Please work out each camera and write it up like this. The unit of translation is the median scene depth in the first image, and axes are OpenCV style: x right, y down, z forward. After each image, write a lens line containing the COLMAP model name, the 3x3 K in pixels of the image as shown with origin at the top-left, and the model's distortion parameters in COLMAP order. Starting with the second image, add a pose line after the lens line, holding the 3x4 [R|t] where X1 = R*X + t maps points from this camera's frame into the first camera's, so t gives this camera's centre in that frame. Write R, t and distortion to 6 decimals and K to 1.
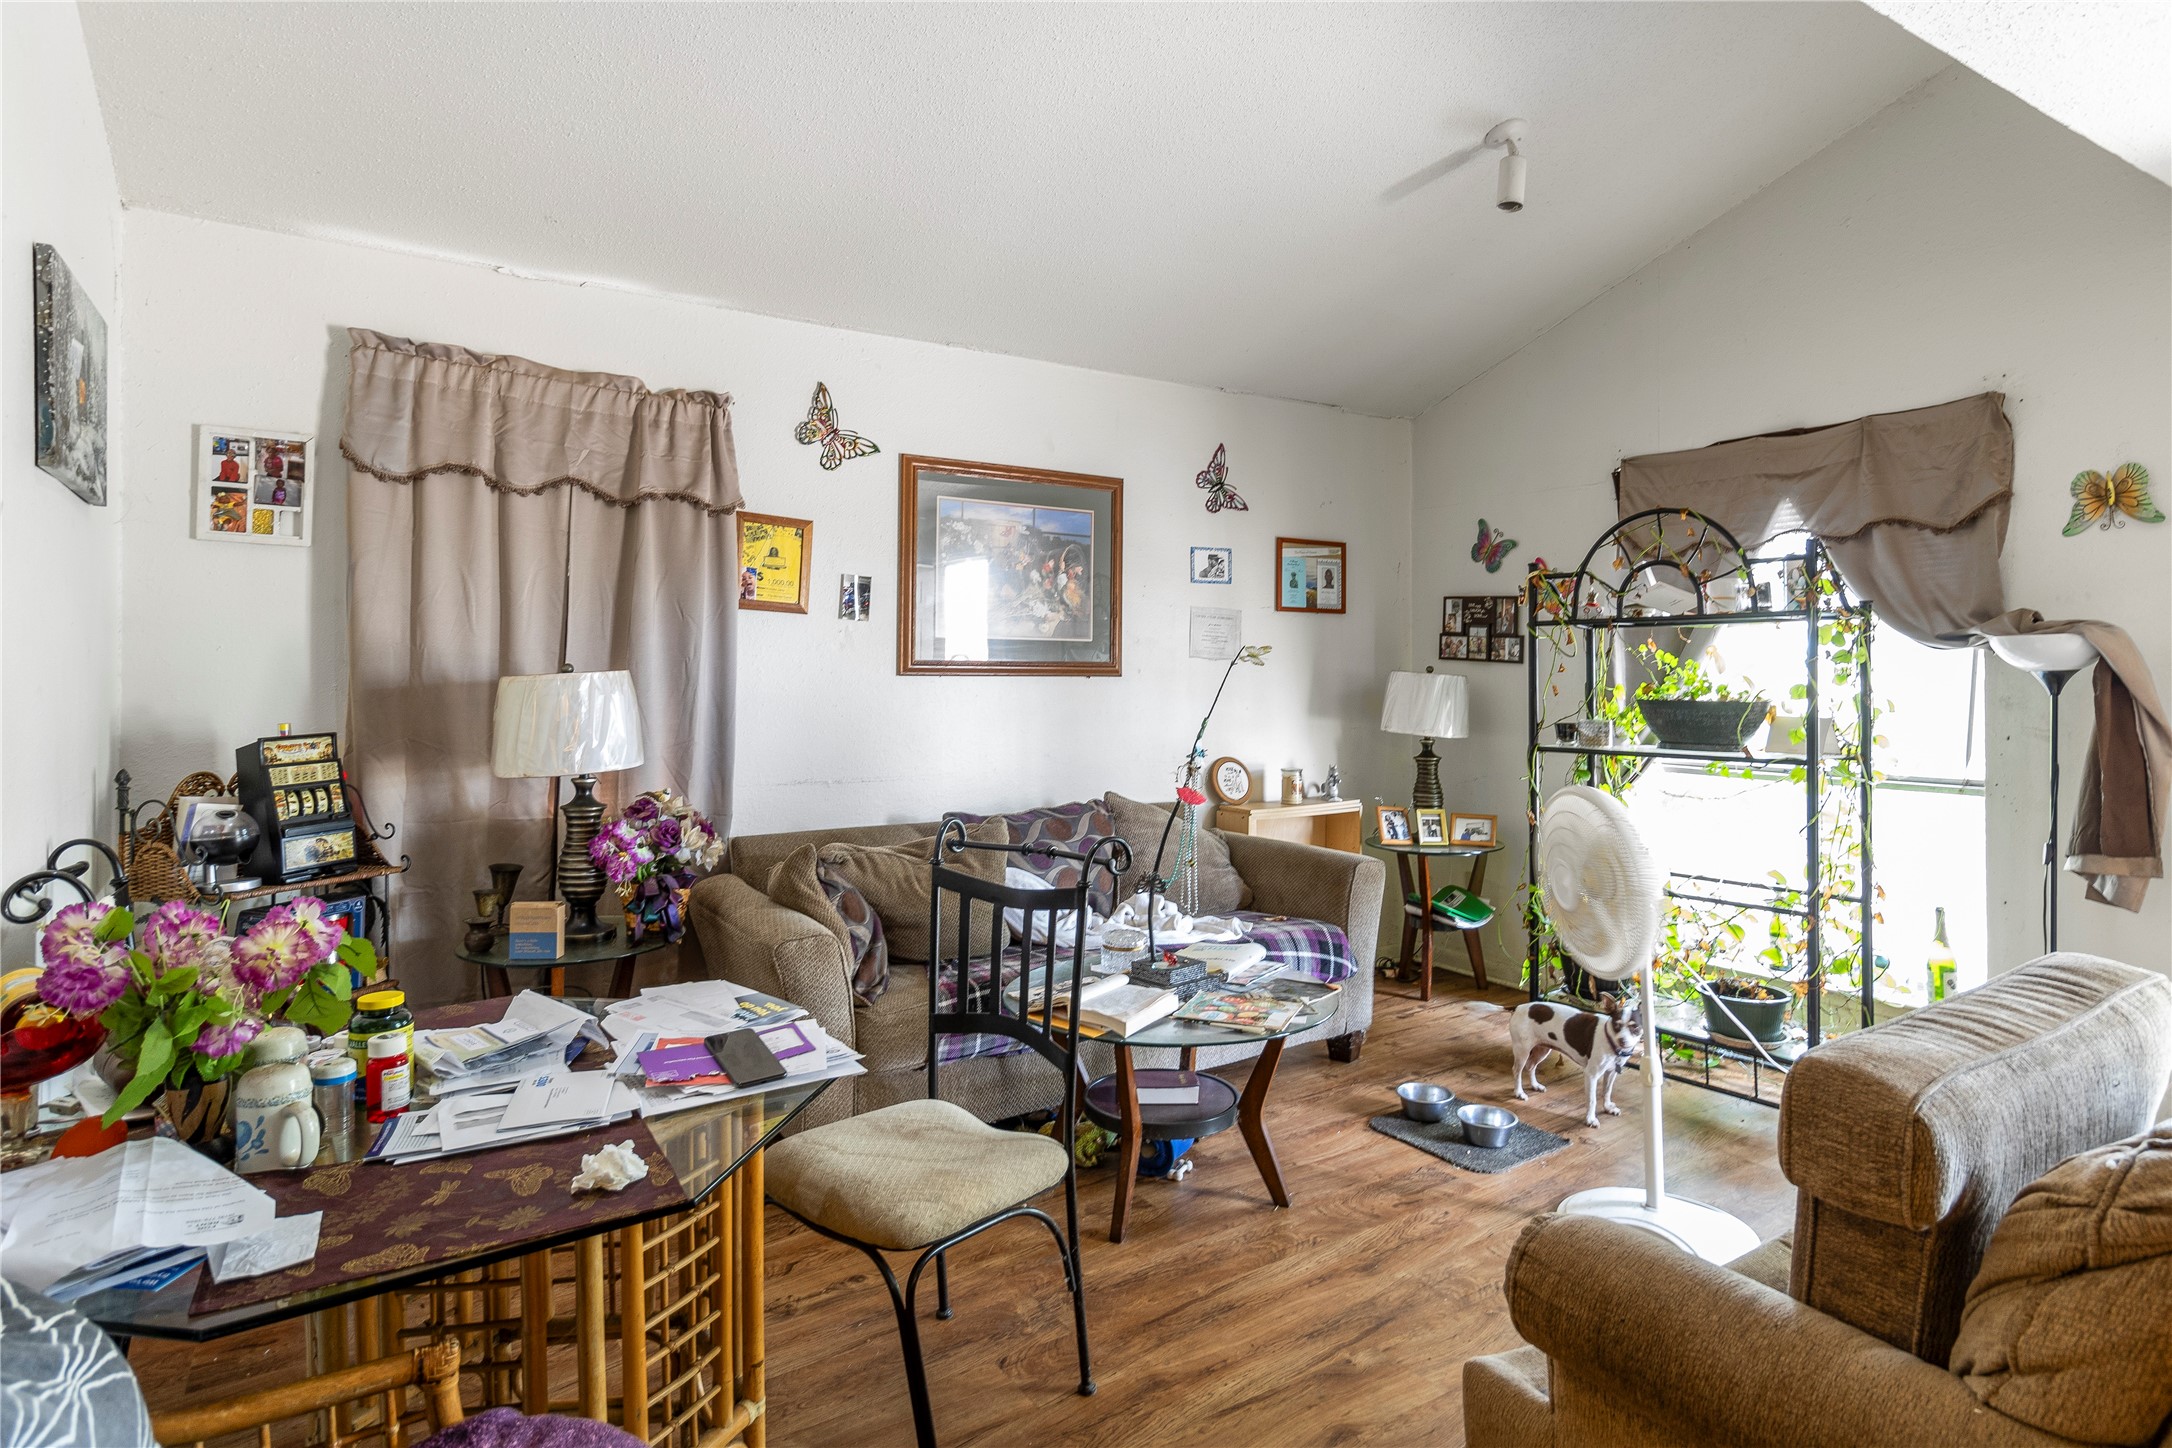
lens RADIAL K [[1173.2, 0, 1107.2], [0, 1173.2, 664.5], [0, 0, 1]] dist [0.002859, 0.001217]
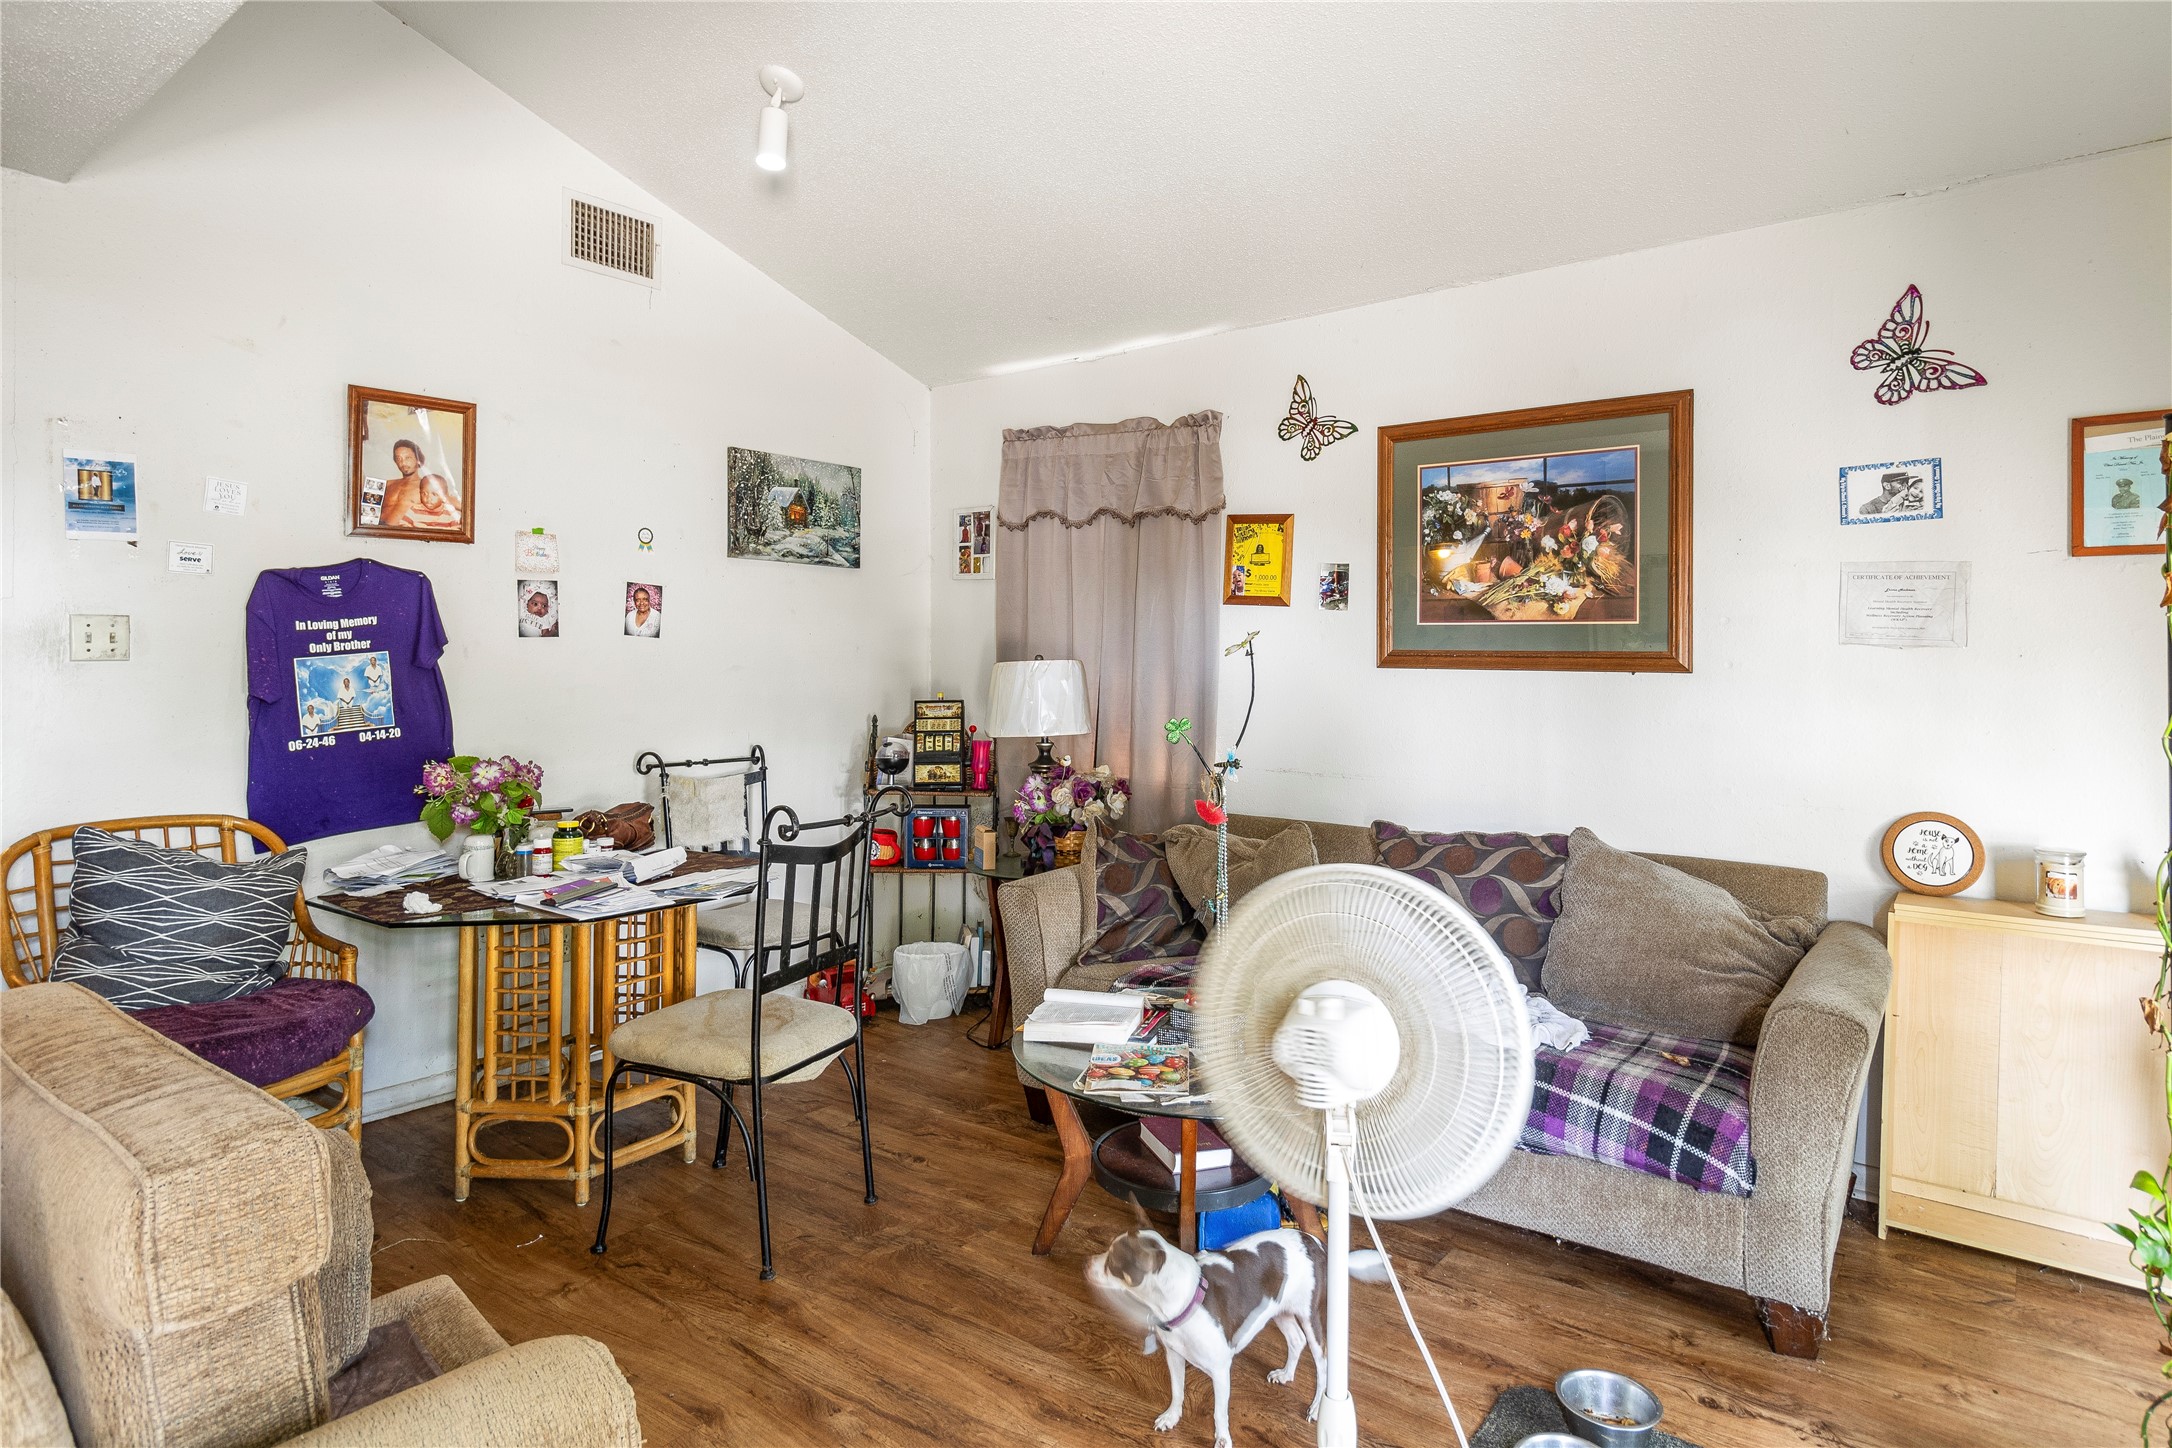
lens RADIAL K [[1173.2, 0, 1091.1], [0, 1173.2, 656.1], [0, 0, 1]] dist [0.002859, 0.001217]
pose [[0.319667, -0.000299, -0.947530, 0.638018], [-0.000331, 1.000000, -0.000427, 0.000797], [0.947530, 0.000450, 0.319667, 0.498987]]
